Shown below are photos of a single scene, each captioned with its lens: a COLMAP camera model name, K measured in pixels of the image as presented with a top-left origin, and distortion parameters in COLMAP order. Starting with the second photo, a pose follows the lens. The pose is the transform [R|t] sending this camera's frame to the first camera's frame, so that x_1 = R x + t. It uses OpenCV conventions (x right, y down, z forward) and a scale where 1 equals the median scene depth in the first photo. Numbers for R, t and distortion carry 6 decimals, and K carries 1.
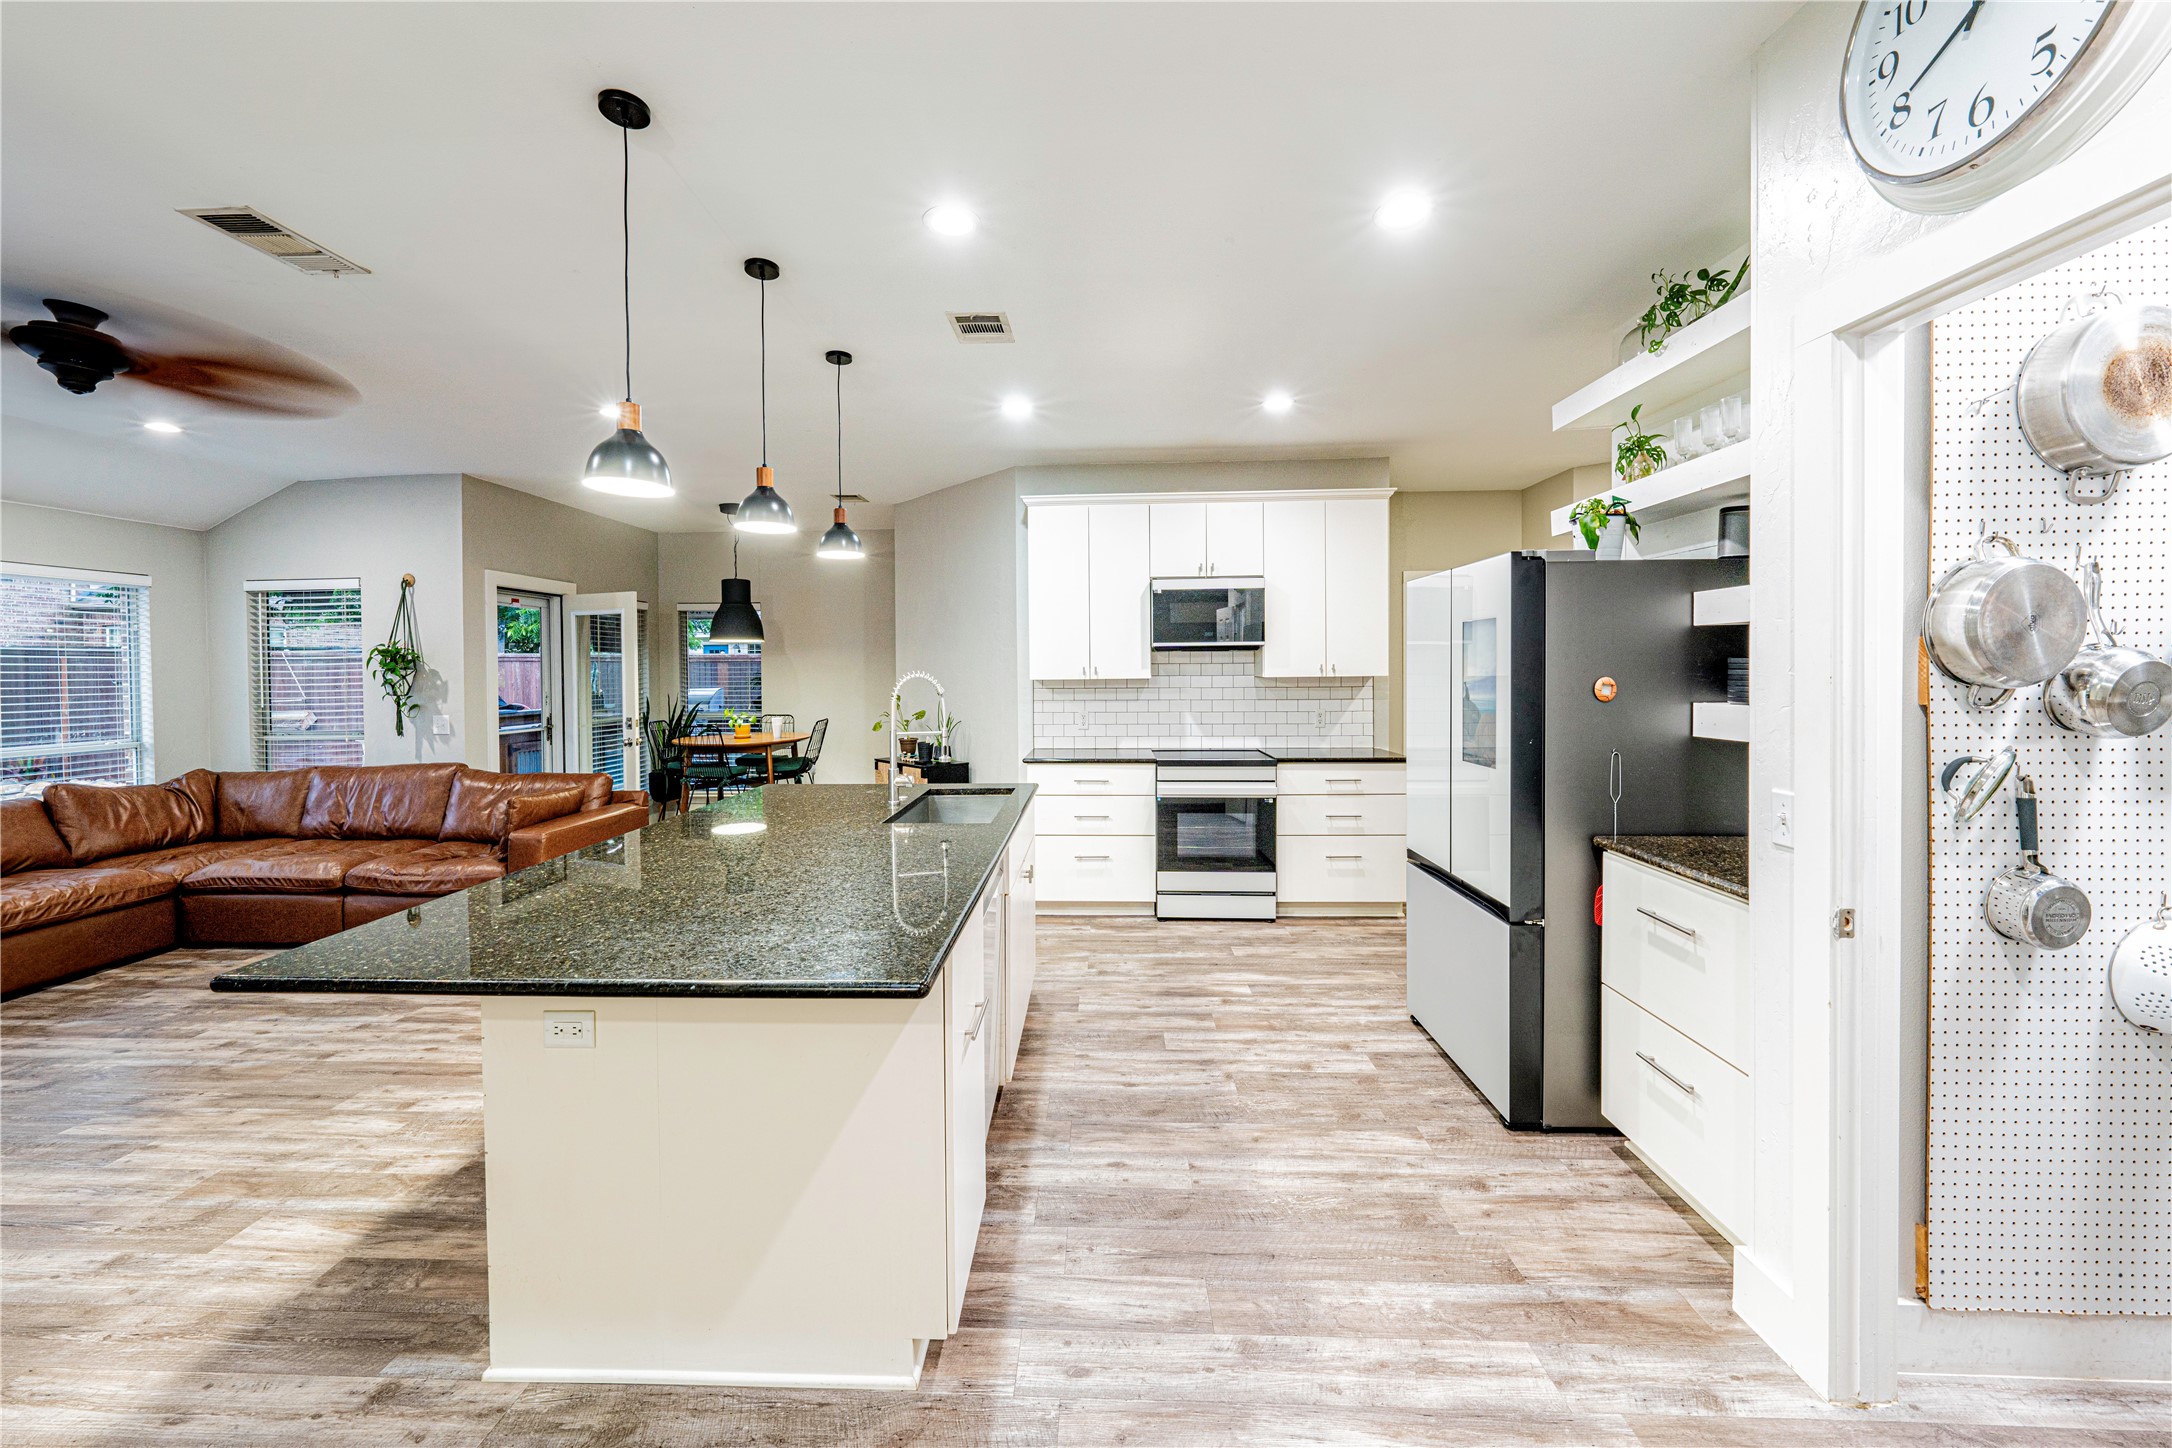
lens RADIAL K [[1005.2, 0, 1055.7], [0, 1005.2, 681.0], [0, 0, 1]] dist [0.000130, 0.000204]
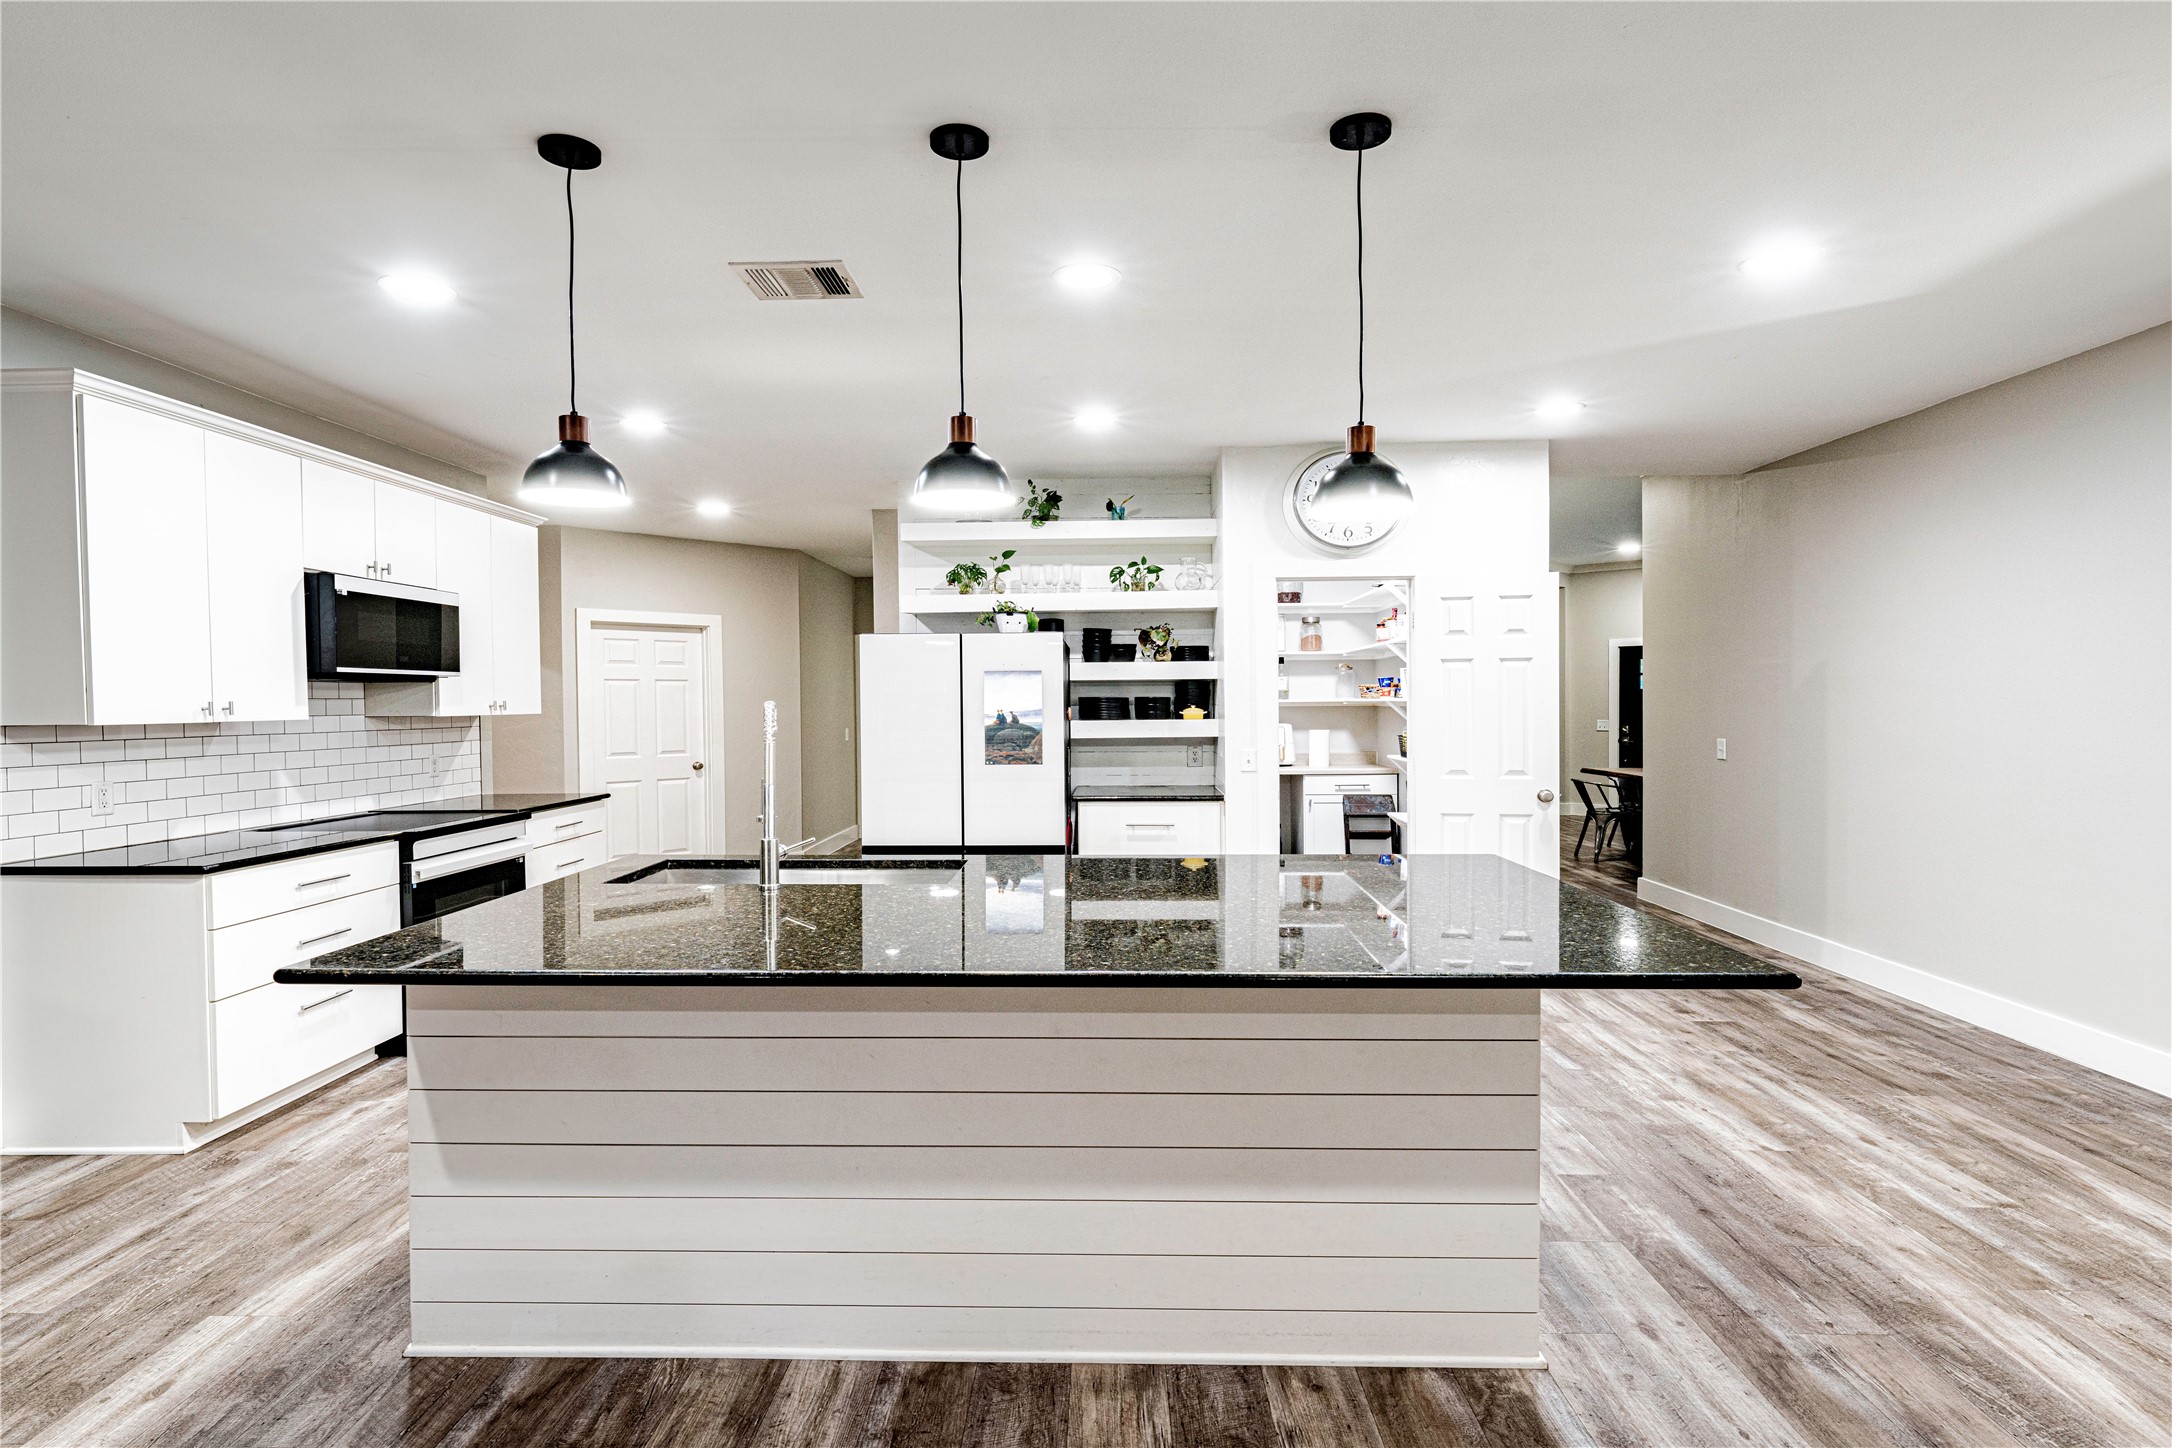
lens RADIAL K [[861.2, 0, 1085.0], [0, 861.2, 715.6], [0, 0, 1]] dist [-0.001127, -0.000041]
pose [[-0.020499, -0.007045, 0.999765, -0.462819], [0.021089, 0.999750, 0.007477, 0.001449], [-0.999567, 0.021238, -0.020345, 0.474547]]
